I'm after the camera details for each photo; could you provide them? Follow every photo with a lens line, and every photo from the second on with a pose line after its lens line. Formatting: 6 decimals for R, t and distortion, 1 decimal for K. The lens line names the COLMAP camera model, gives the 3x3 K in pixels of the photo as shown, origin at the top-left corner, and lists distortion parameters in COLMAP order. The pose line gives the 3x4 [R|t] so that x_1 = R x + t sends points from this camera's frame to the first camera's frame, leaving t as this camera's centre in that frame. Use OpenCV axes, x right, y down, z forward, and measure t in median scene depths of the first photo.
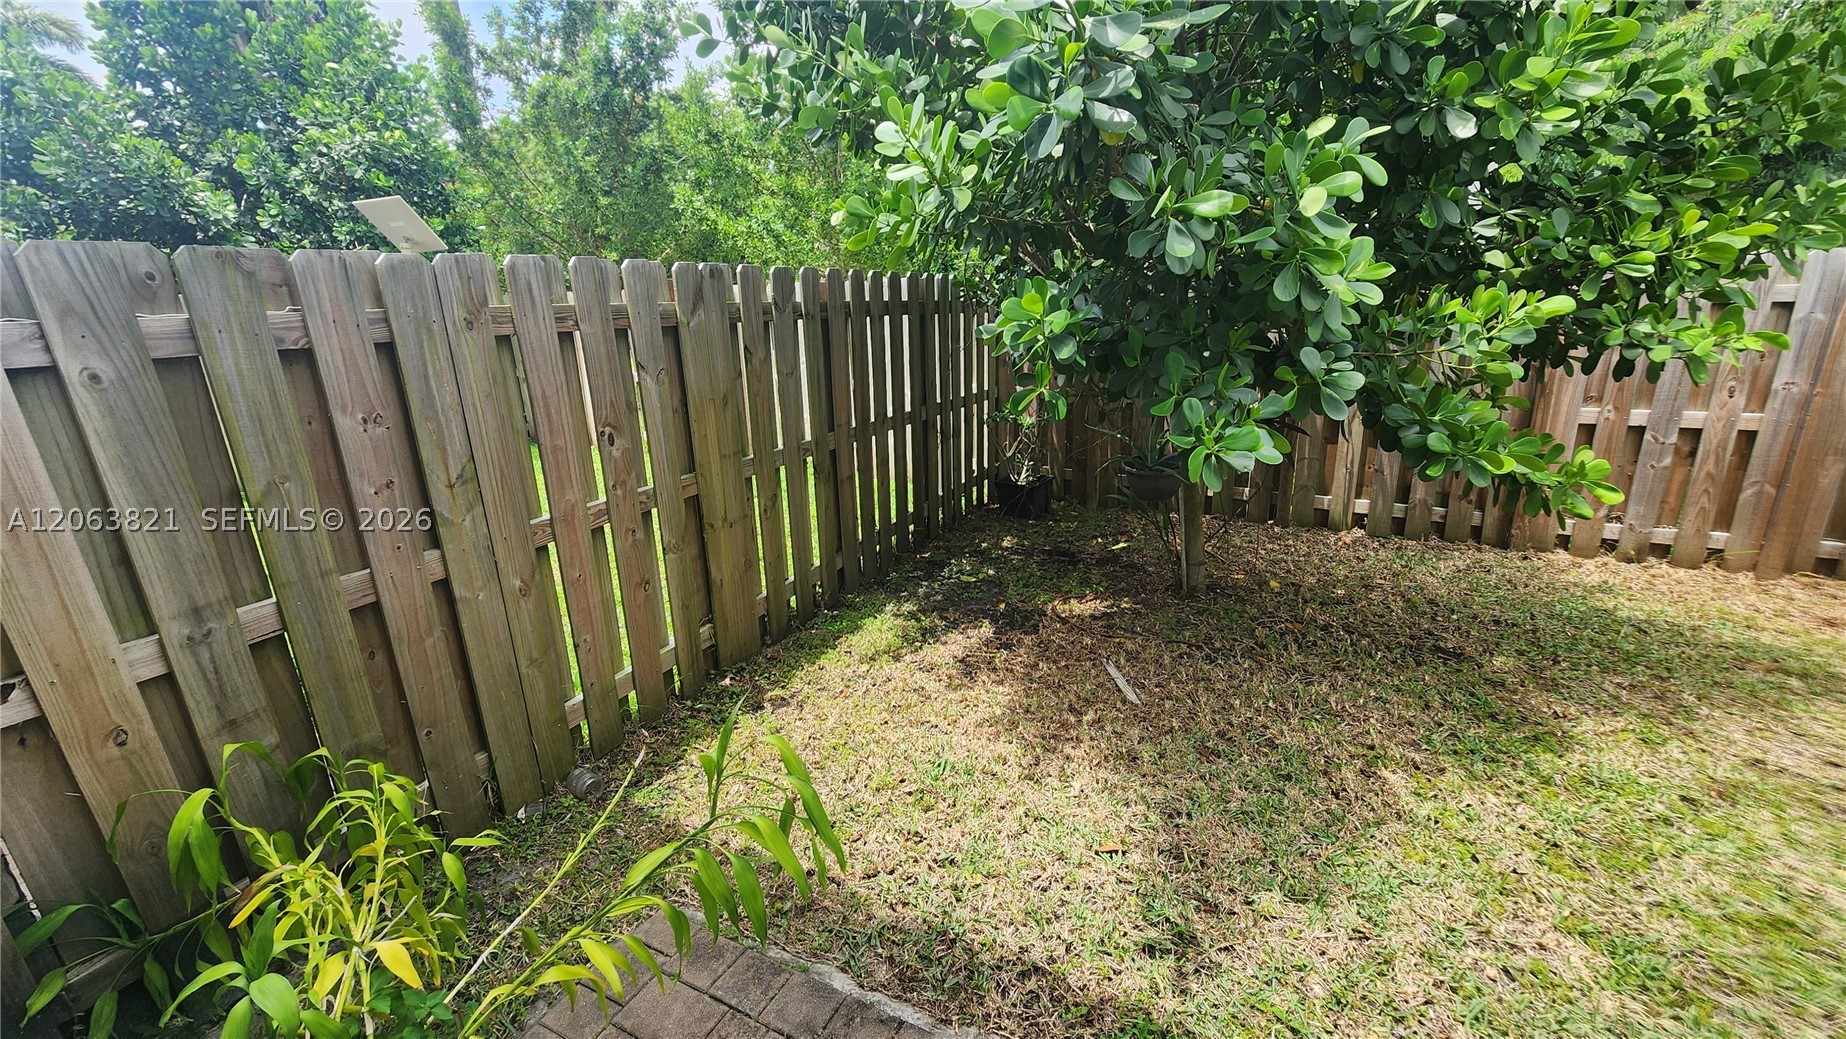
lens RADIAL K [[753.8, 0, 927.5], [0, 753.8, 512.7], [0, 0, 1]] dist [-0.003718, 0.000855]
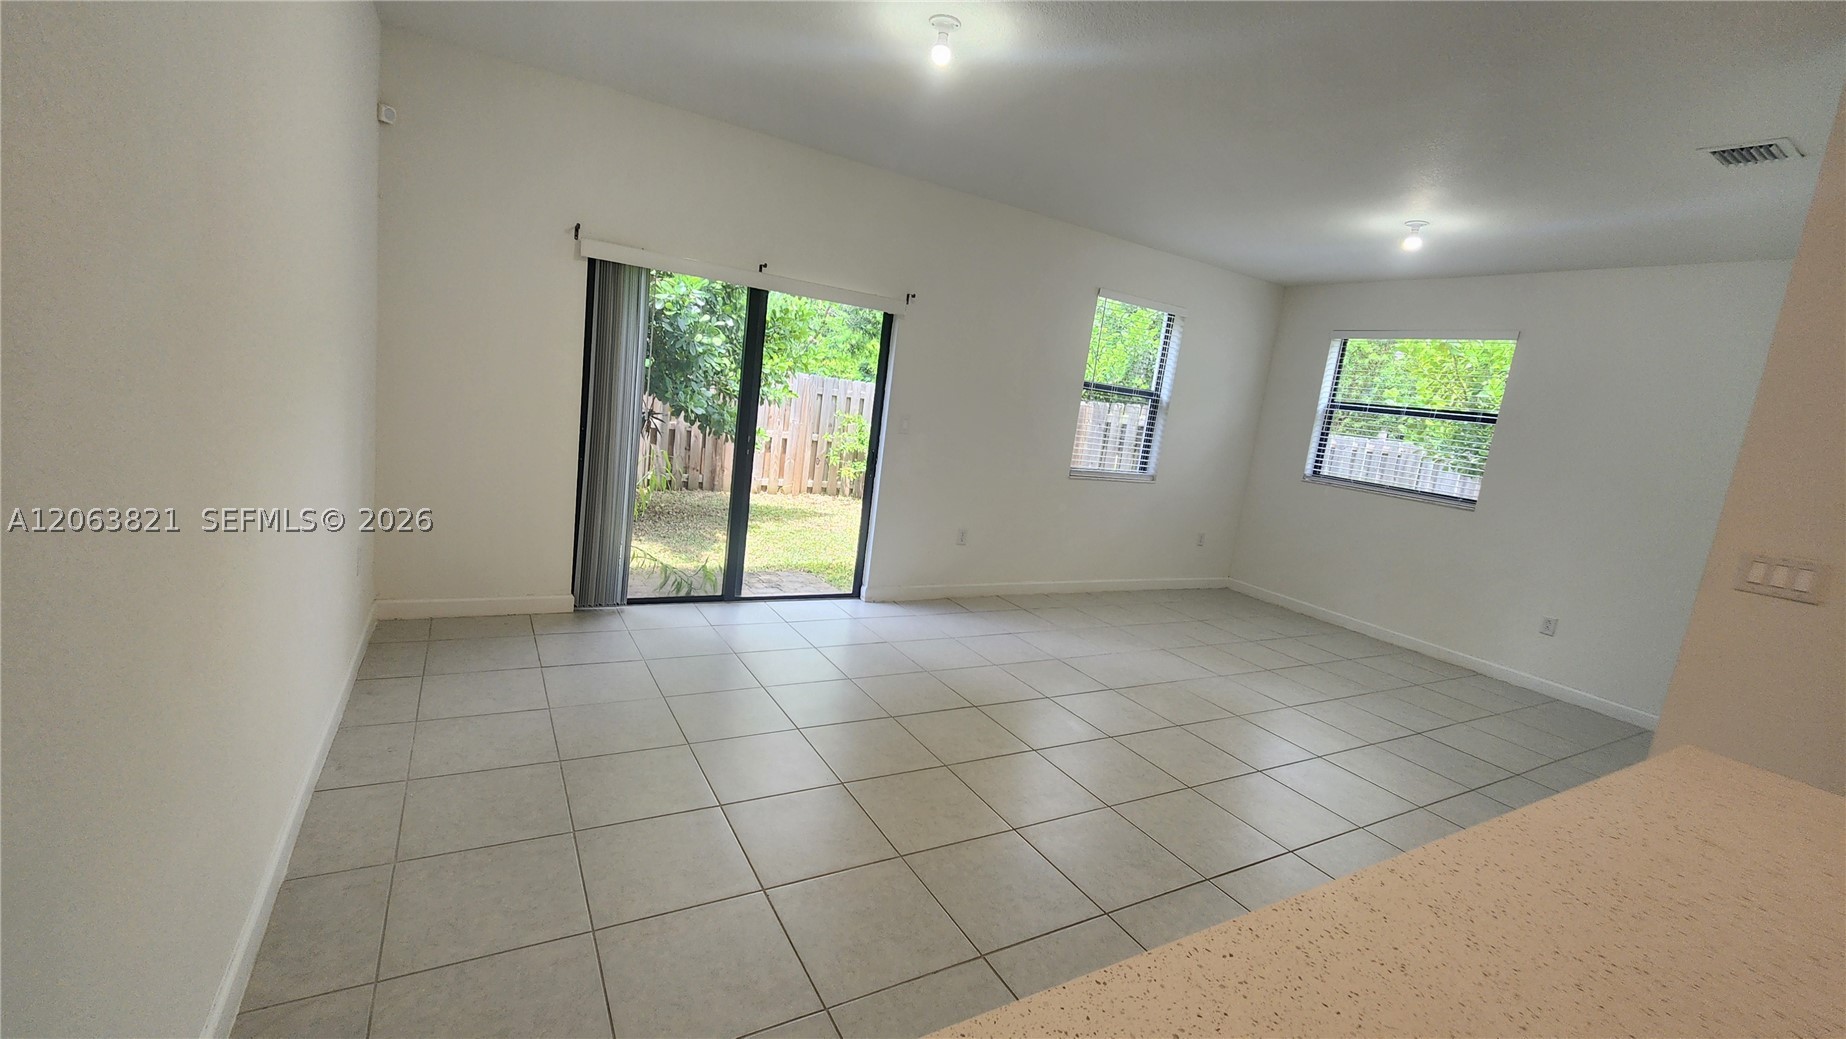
lens RADIAL K [[753.8, 0, 925.3], [0, 753.8, 521.3], [0, 0, 1]] dist [-0.003718, 0.000855]
pose [[0.501870, -0.041192, 0.863961, -1.436002], [0.108012, 0.994031, -0.015350, 0.416506], [-0.858172, 0.101022, 0.503324, -1.083783]]
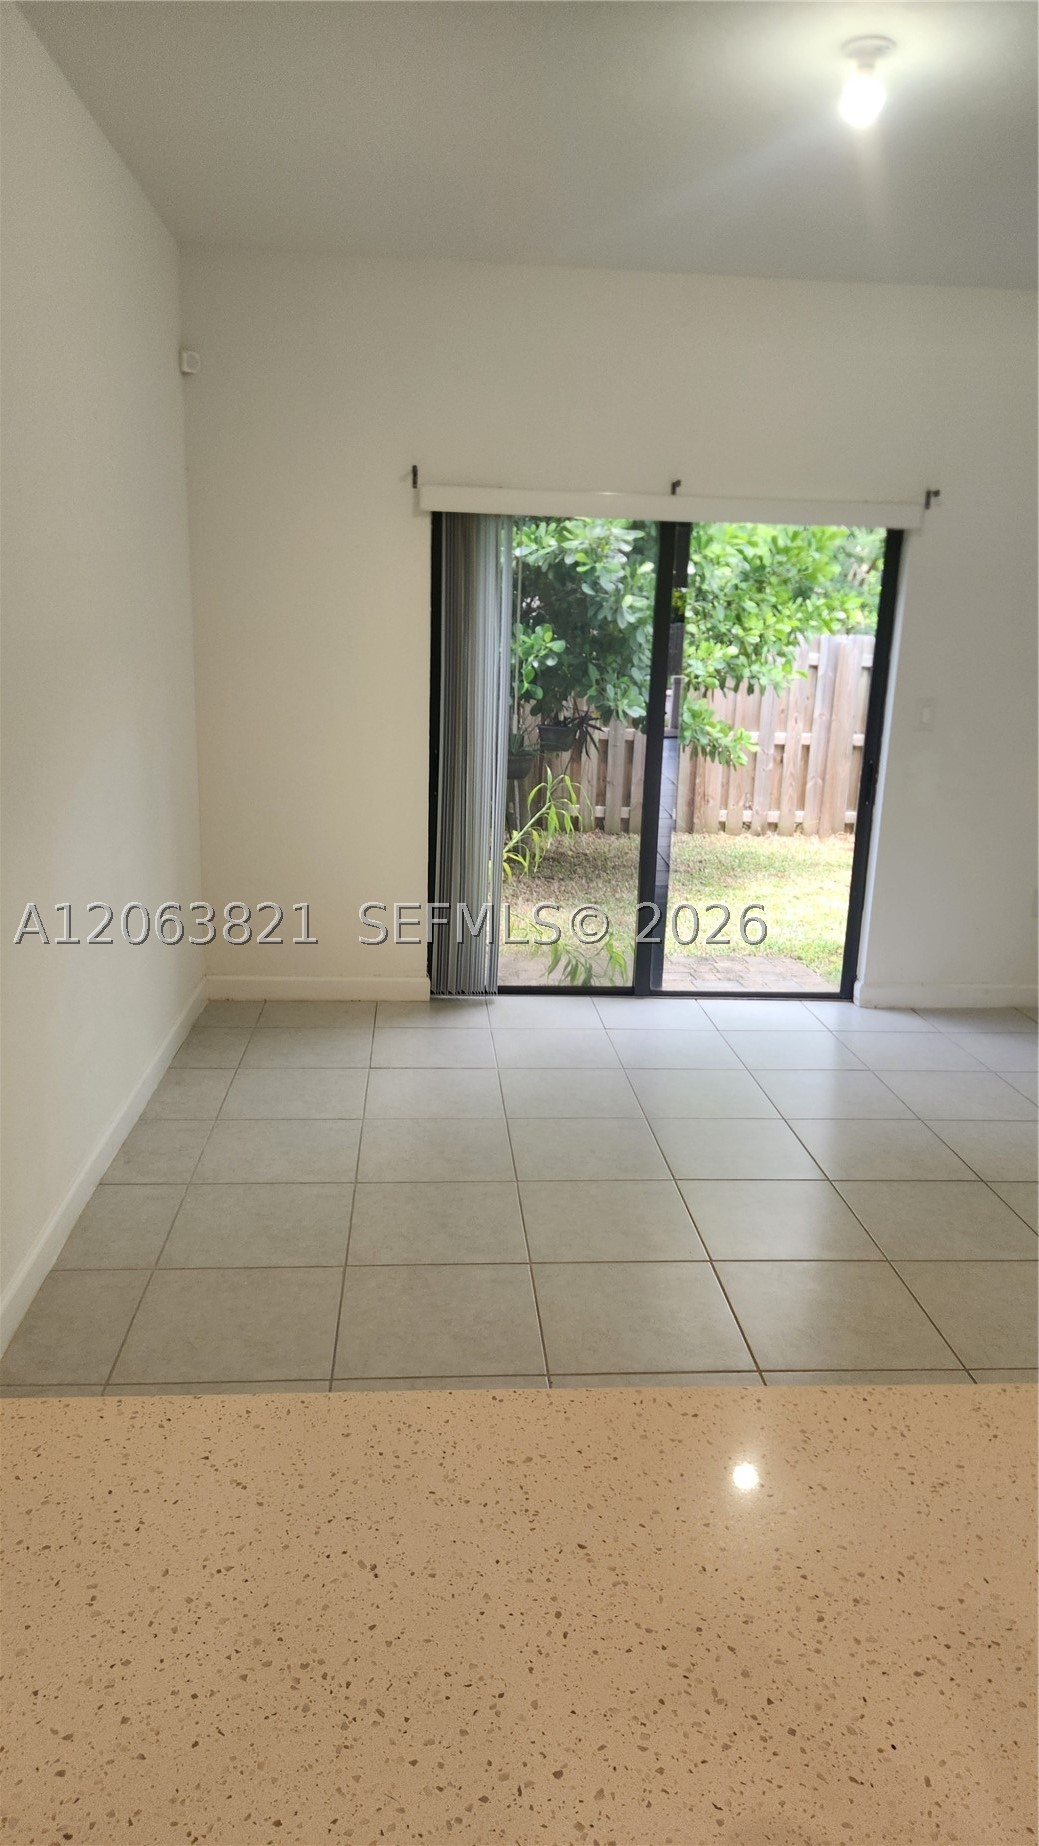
lens RADIAL K [[1240.0, 0, 532.3], [0, 1240.0, 932.4], [0, 0, 1]] dist [0.065862, -0.015202]
pose [[0.830858, -0.065183, 0.552654, -1.370098], [0.092336, 0.995498, -0.021403, 0.453144], [-0.548771, 0.068812, 0.833136, -1.336459]]
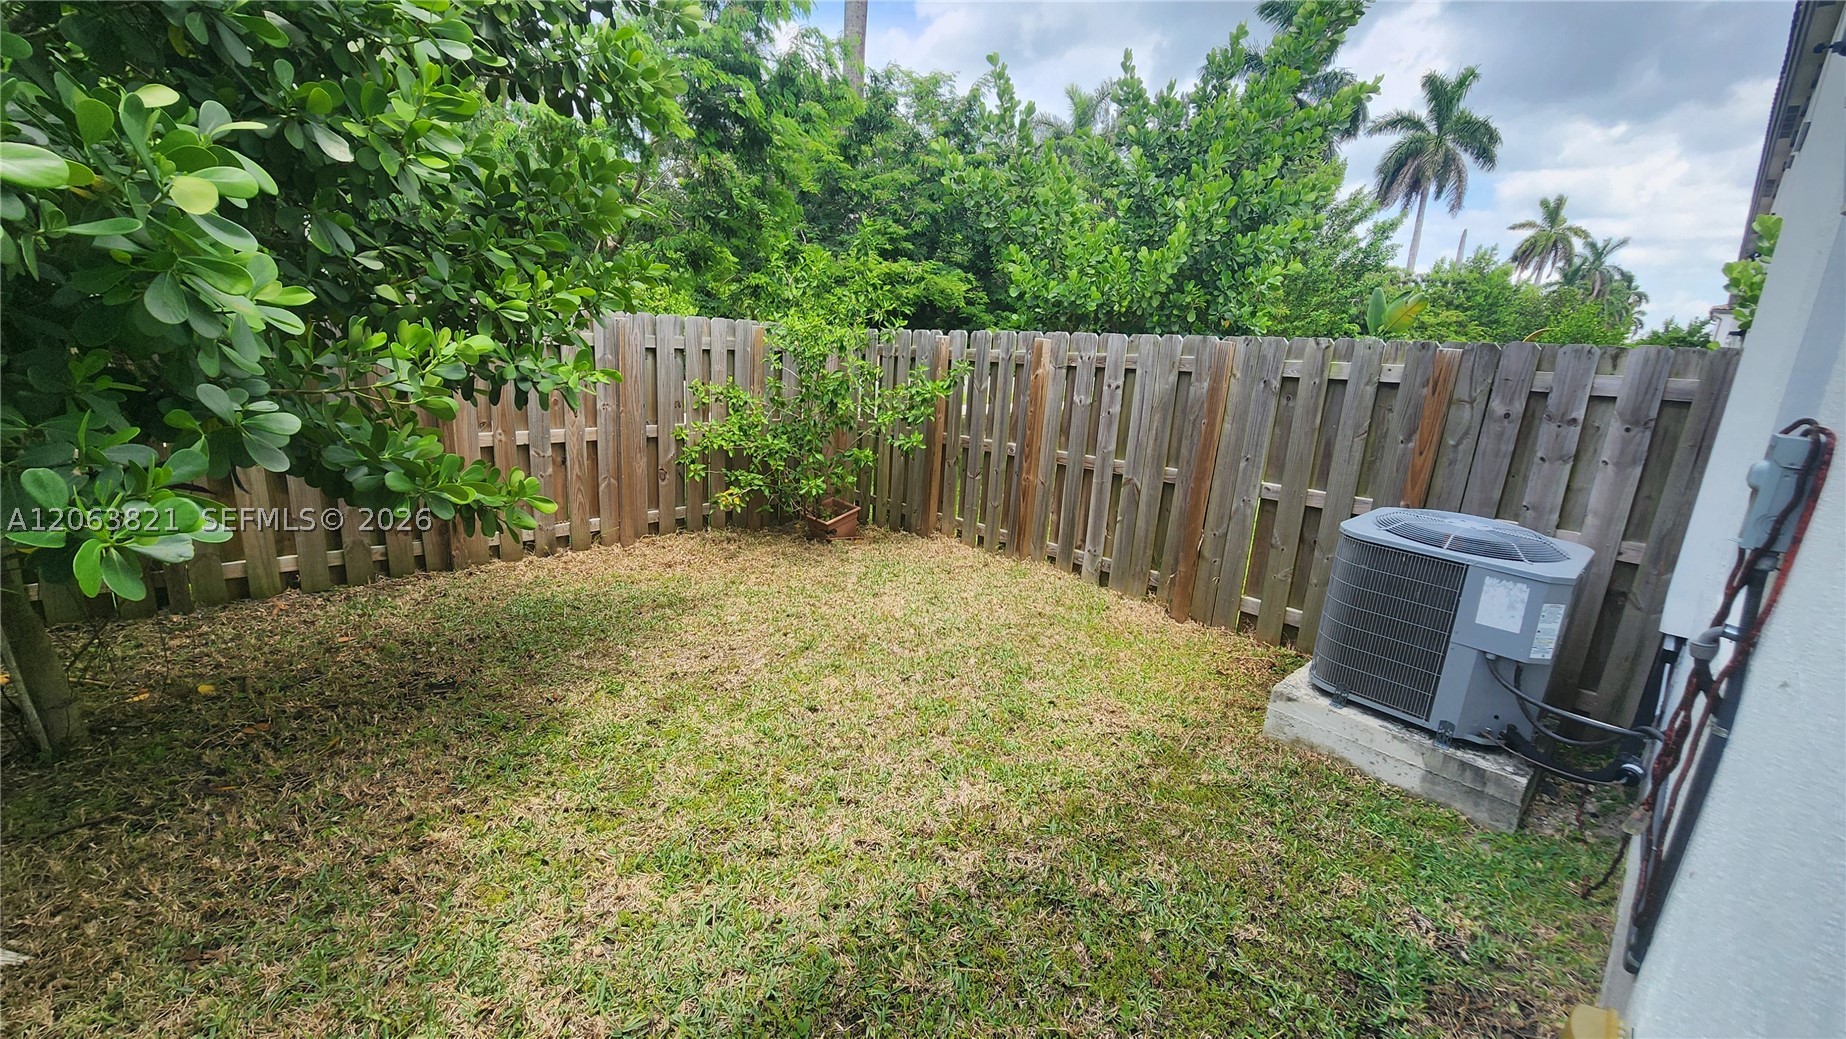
lens RADIAL K [[753.8, 0, 919.4], [0, 753.8, 510.5], [0, 0, 1]] dist [-0.003718, 0.000855]
pose [[0.292912, -0.168192, 0.941230, -0.024385], [0.206877, 0.972237, 0.109352, -0.022639], [-0.933491, 0.162689, 0.319574, 0.078106]]
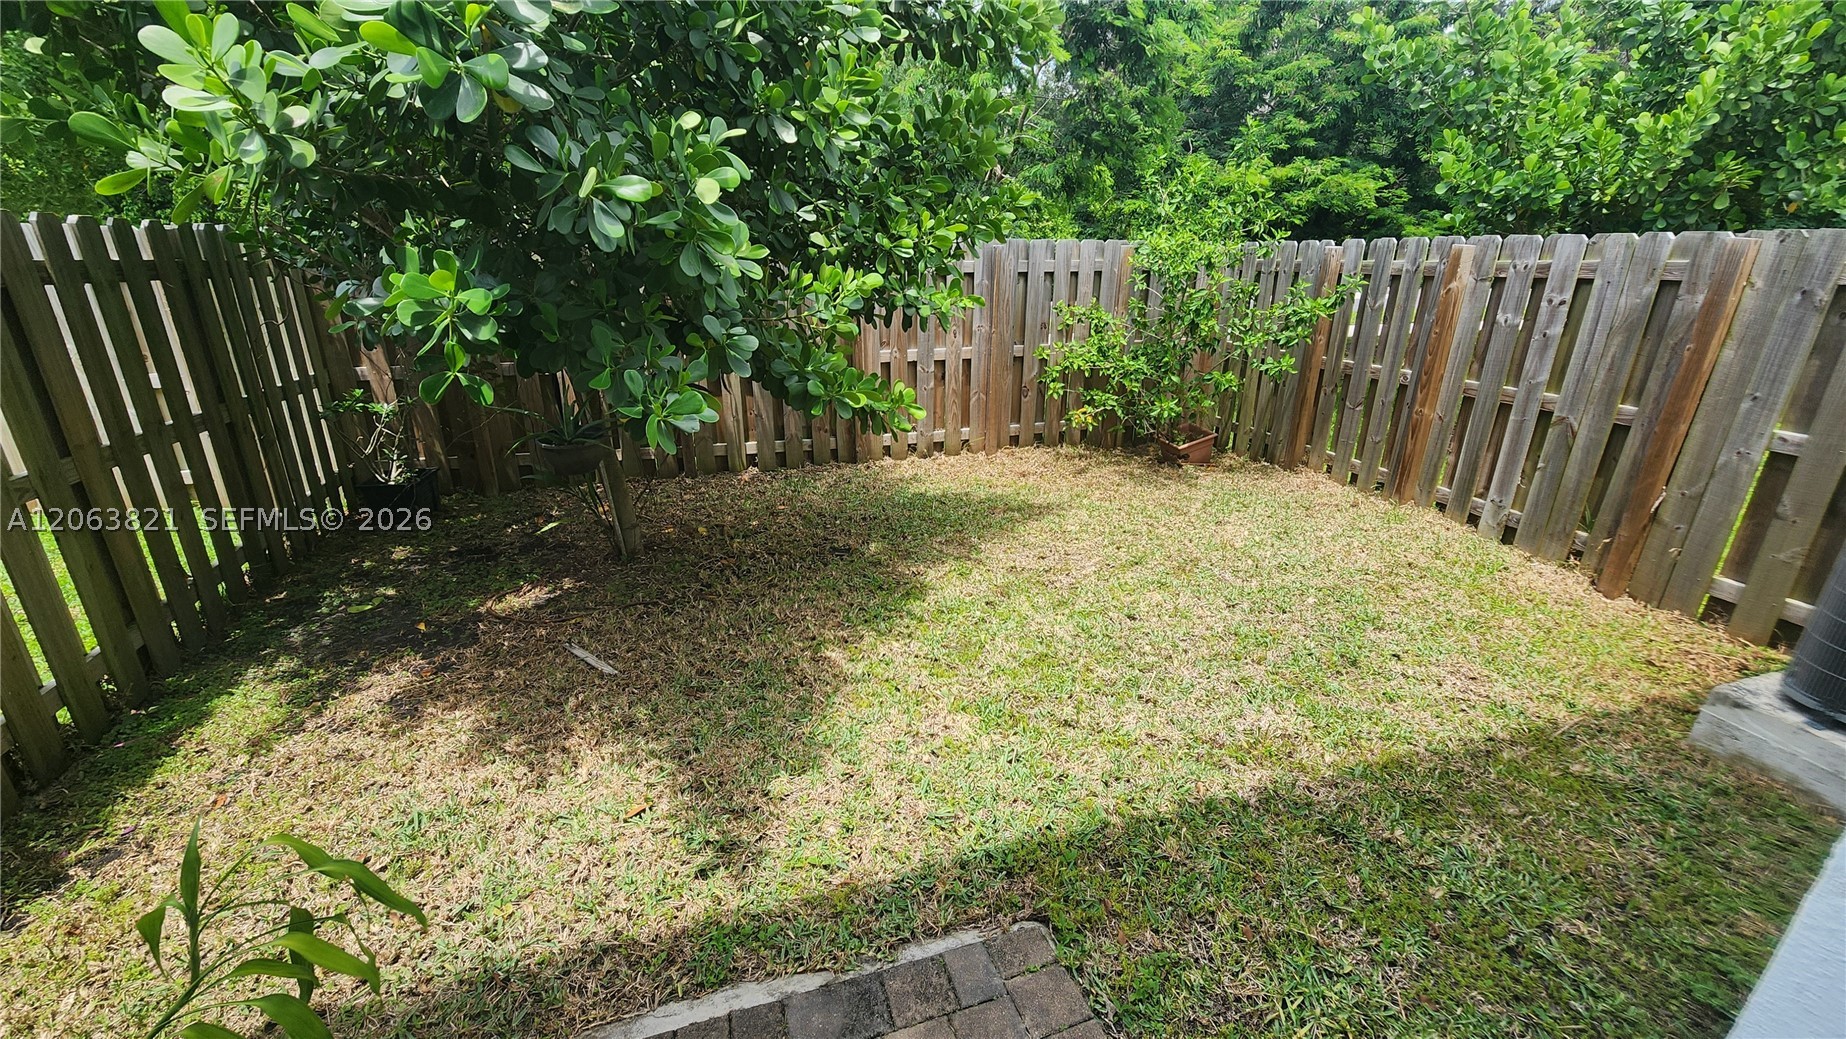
lens RADIAL K [[753.8, 0, 924.2], [0, 753.8, 509.2], [0, 0, 1]] dist [-0.003718, 0.000855]
pose [[0.702158, -0.206303, 0.681479, -0.085681], [0.175341, 0.977730, 0.115325, -0.006657], [-0.690094, 0.038515, 0.722694, -0.027779]]
